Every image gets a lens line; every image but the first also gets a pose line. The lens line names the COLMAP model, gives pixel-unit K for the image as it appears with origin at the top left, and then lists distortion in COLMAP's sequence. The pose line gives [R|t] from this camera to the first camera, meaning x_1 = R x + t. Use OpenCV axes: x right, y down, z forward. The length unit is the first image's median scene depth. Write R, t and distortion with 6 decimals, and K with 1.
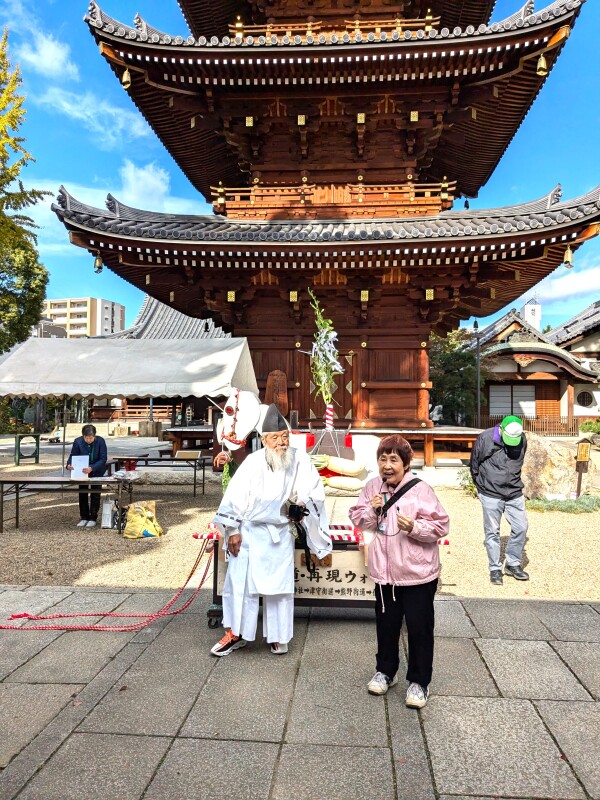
lens RADIAL K [[645.3, 0, 303.6], [0, 645.3, 395.5], [0, 0, 1]] dist [0.039153, -0.063394]
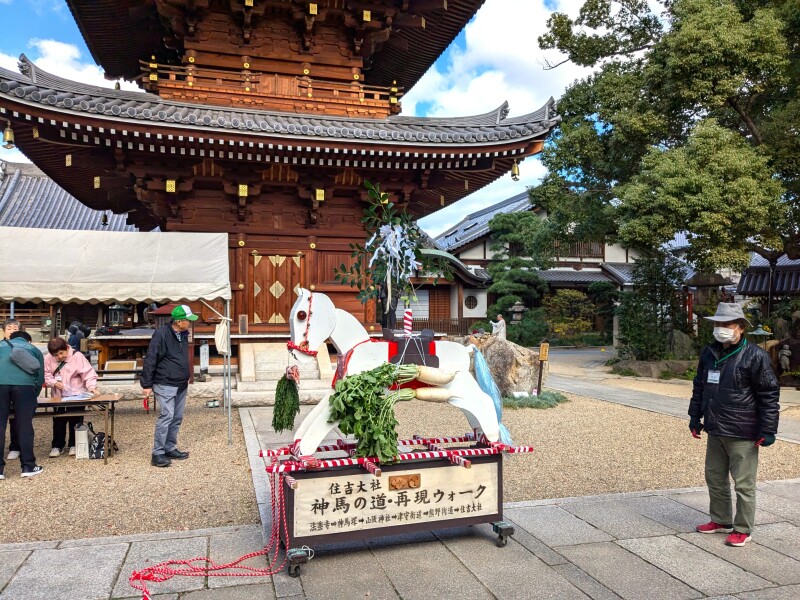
lens RADIAL K [[645.3, 0, 399.1], [0, 645.3, 306.8], [0, 0, 1]] dist [0.039153, -0.063394]
pose [[0.939605, -0.000202, 0.342260, -0.118691], [-0.004983, 0.999886, 0.014271, -0.001796], [-0.342224, -0.015114, 0.939497, 0.048315]]
